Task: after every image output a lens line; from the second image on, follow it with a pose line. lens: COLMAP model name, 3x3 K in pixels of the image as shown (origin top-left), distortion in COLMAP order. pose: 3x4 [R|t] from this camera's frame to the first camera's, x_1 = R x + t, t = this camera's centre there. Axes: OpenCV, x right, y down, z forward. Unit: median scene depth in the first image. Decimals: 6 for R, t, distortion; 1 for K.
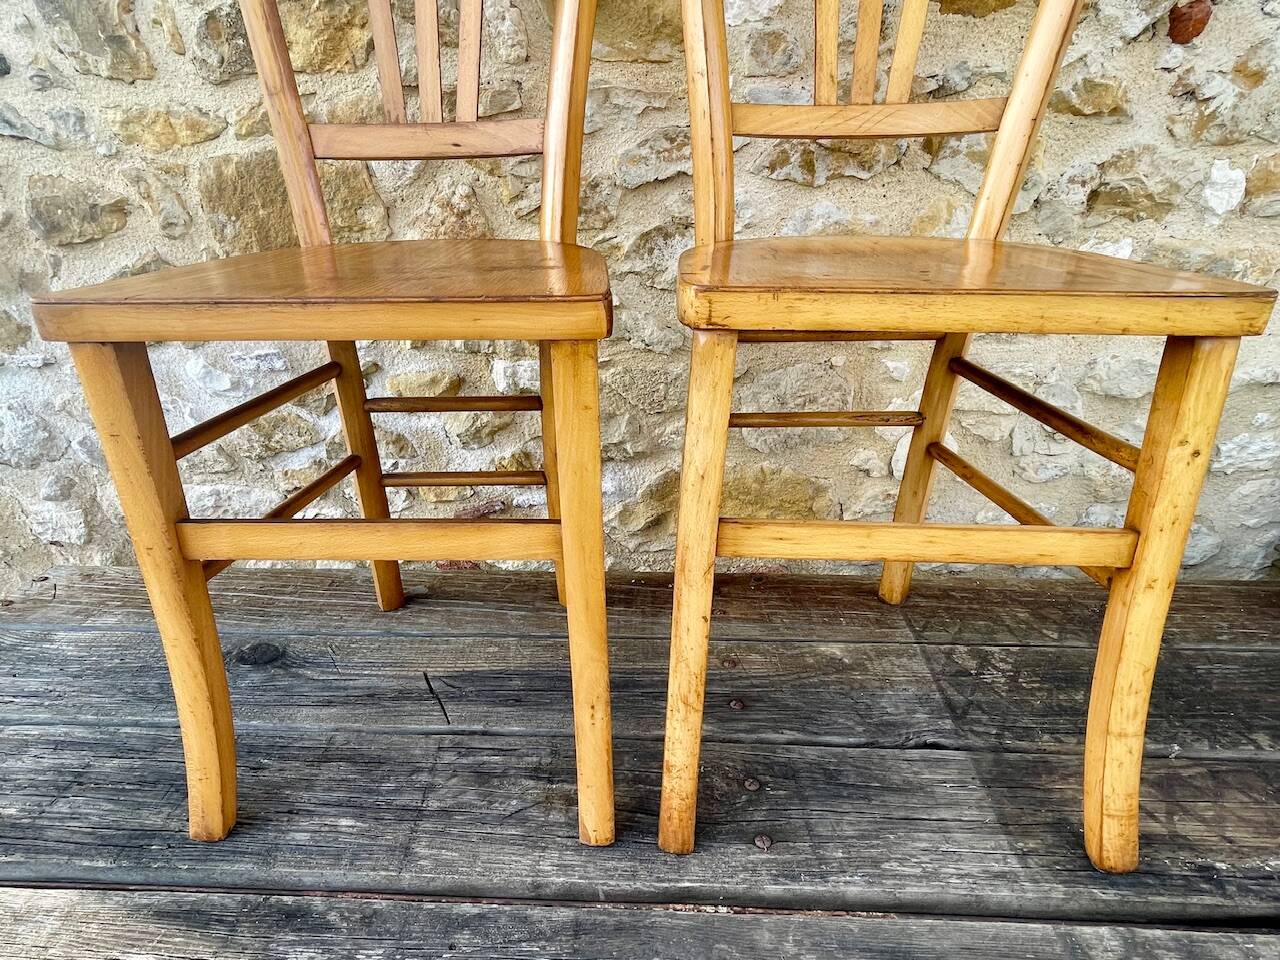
lens RADIAL K [[703.5, 0, 598.9], [0, 703.5, 513.9], [0, 0, 1]] dist [-0.014787, 0.011979]
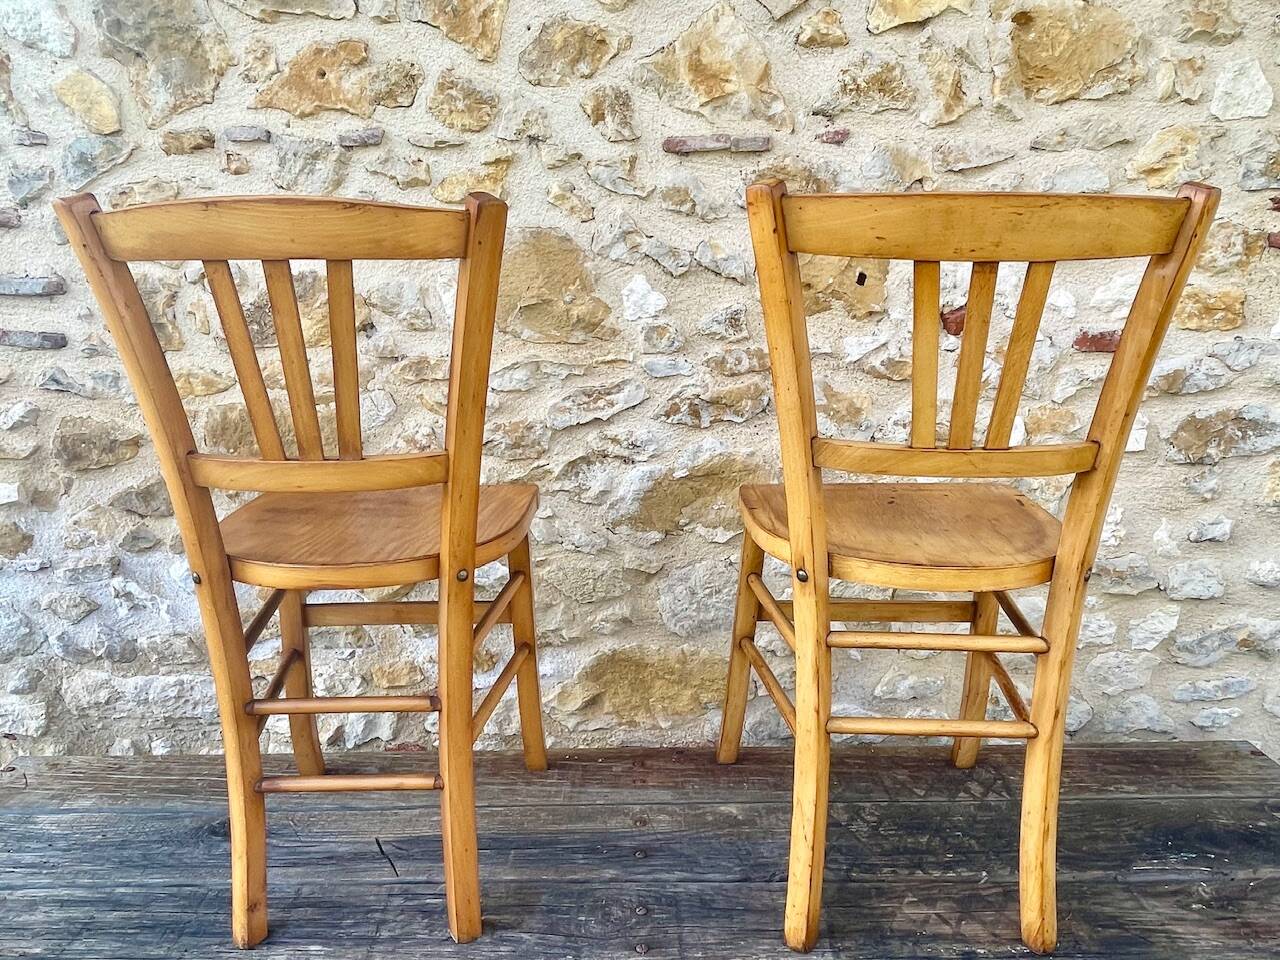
lens RADIAL K [[940.0, 0, 638.7], [0, 940.0, 473.8], [0, 0, 1]] dist [0.033572, -0.041716]
pose [[0.998654, -0.008627, 0.051142, 0.106931], [0.020526, 0.971301, -0.236966, 0.021131], [-0.047630, 0.237697, 0.970171, -0.667750]]
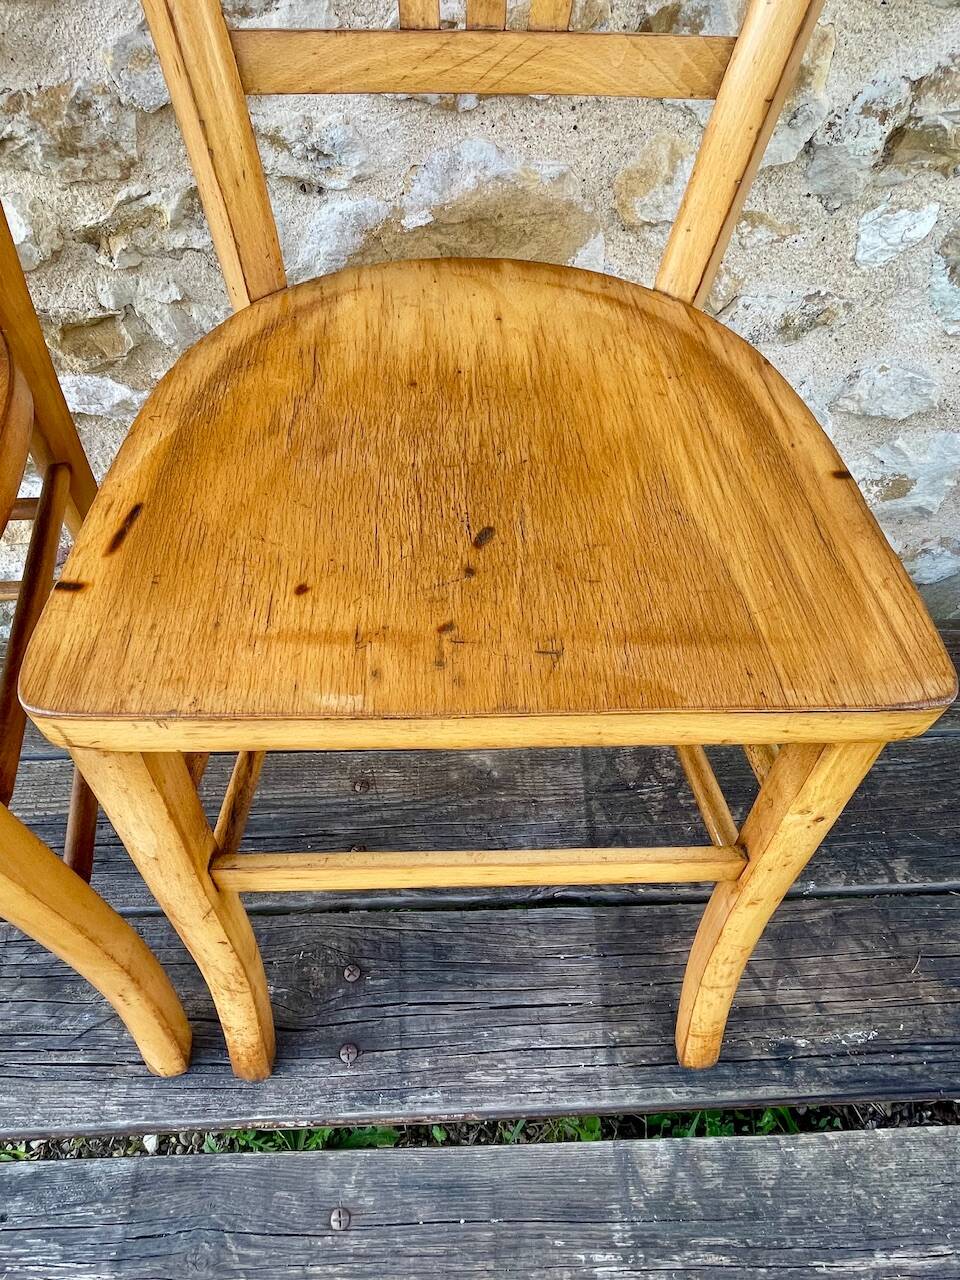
lens RADIAL K [[749.8, 0, 457.6], [0, 749.8, 644.6], [0, 0, 1]] dist [-0.022286, 0.016363]
pose [[0.995985, -0.048209, 0.075436, 0.243597], [0.010500, 0.899713, 0.436356, -0.345983], [-0.088907, -0.433812, 0.896606, 0.237129]]
